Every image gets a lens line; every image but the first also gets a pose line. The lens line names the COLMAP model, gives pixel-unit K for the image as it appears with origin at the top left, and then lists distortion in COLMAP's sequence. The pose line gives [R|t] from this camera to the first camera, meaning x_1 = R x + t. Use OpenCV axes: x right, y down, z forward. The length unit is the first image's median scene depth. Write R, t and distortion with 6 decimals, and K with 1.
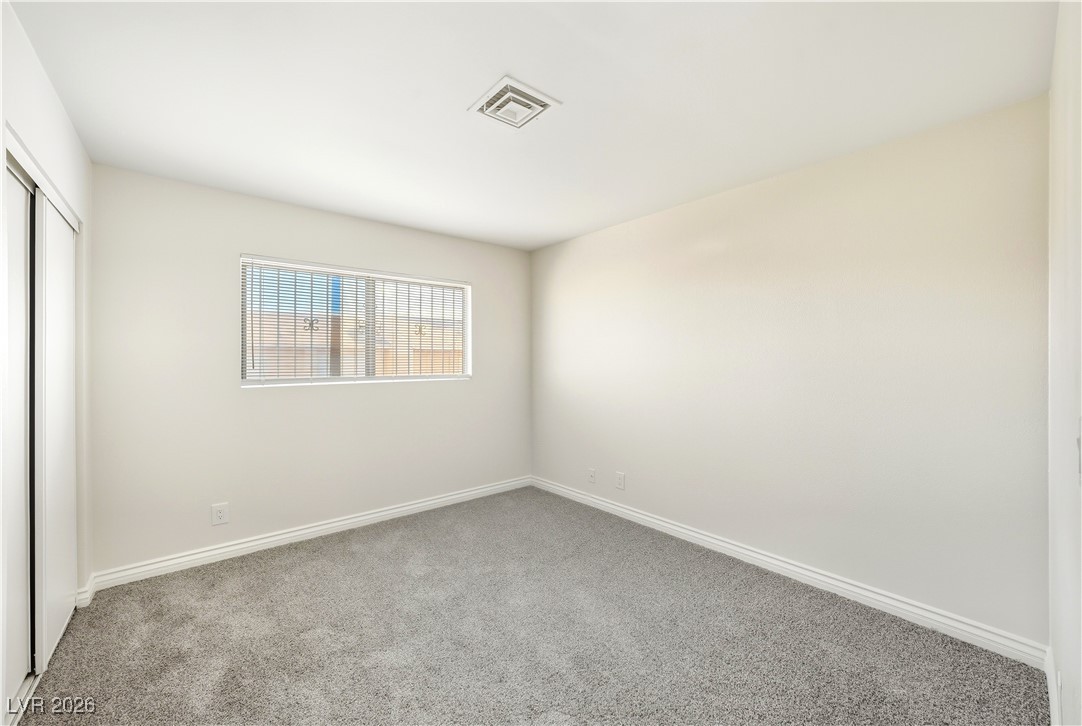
lens RADIAL K [[422.2, 0, 540.4], [0, 422.2, 359.9], [0, 0, 1]] dist [-0.004412, -0.000131]
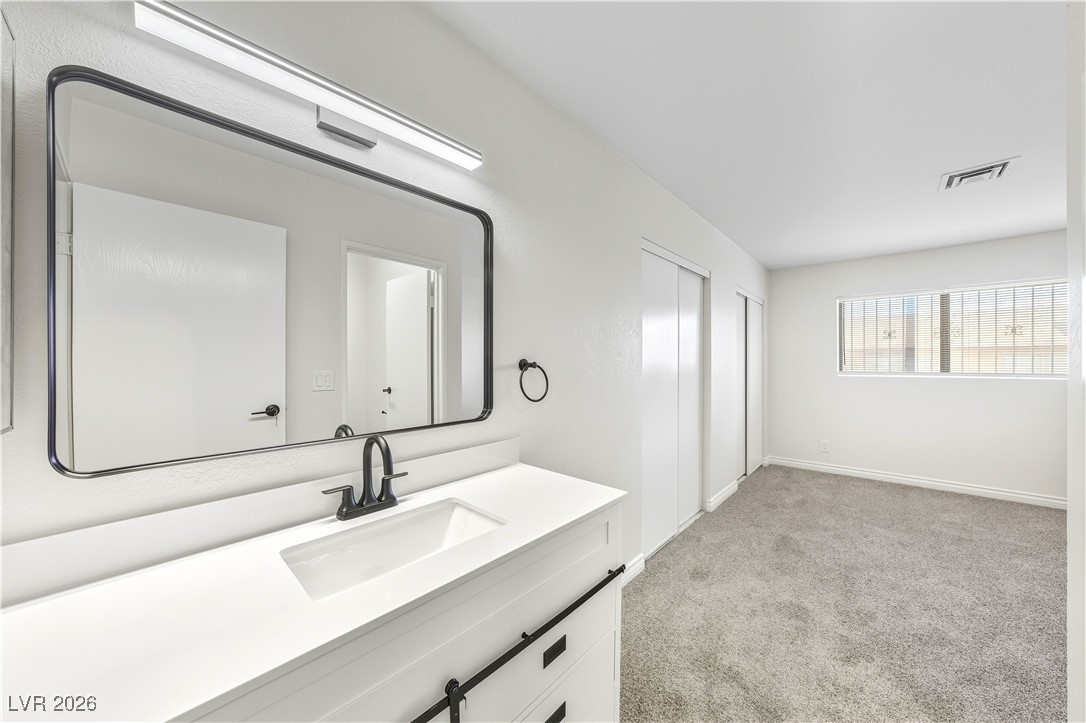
lens RADIAL K [[381.3, 0, 548.1], [0, 381.3, 360.7], [0, 0, 1]] dist [-0.028973, 0.006558]
pose [[0.149925, 0.001314, -0.988697, 0.698144], [0.006458, 0.999976, 0.002308, -0.007908], [0.988676, -0.006731, 0.149913, -0.430729]]
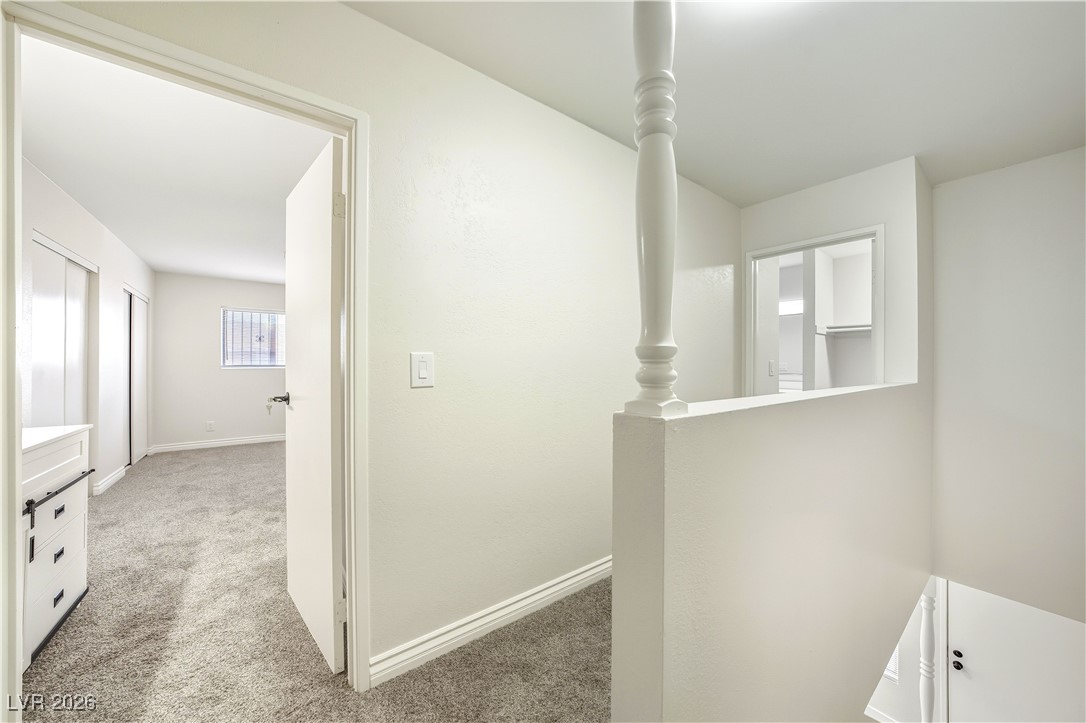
lens RADIAL K [[381.3, 0, 548.1], [0, 381.3, 360.7], [0, 0, 1]] dist [-0.028973, 0.006558]
pose [[0.999302, -0.002611, -0.037263, 1.176442], [0.002501, 0.999992, -0.002998, 0.039403], [0.037271, 0.002903, 0.999301, -0.968164]]
